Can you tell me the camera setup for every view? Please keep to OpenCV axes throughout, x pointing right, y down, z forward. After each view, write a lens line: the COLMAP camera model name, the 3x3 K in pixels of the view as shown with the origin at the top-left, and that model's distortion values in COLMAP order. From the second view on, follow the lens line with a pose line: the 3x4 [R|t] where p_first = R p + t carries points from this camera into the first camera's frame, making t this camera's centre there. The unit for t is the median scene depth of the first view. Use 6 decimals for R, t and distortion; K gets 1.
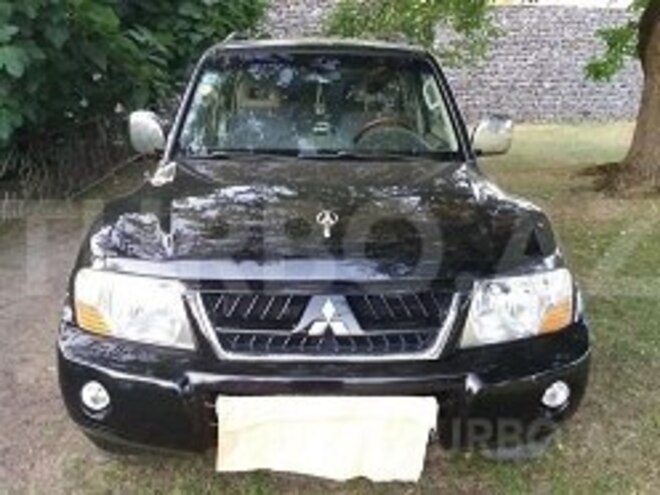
lens RADIAL K [[544.4, 0, 328.5], [0, 544.4, 250.9], [0, 0, 1]] dist [-0.033394, 0.014800]
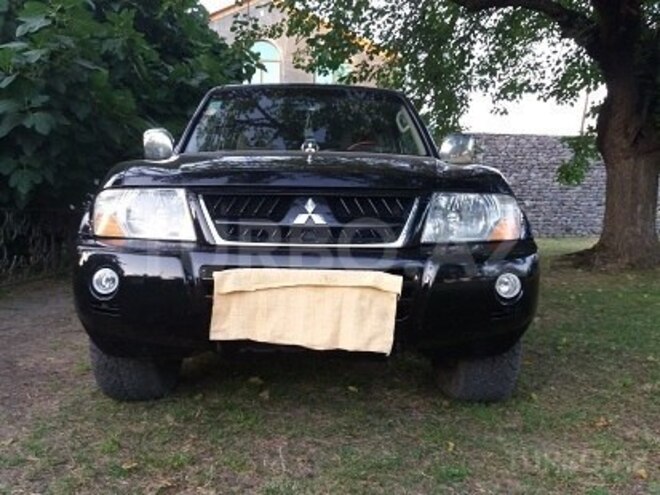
lens RADIAL K [[544.4, 0, 332.3], [0, 544.4, 242.2], [0, 0, 1]] dist [-0.033394, 0.014800]
pose [[0.999877, -0.004518, 0.015013, 0.010292], [0.008165, 0.967532, -0.252615, 0.159741], [-0.013385, 0.252707, 0.967450, -0.044172]]
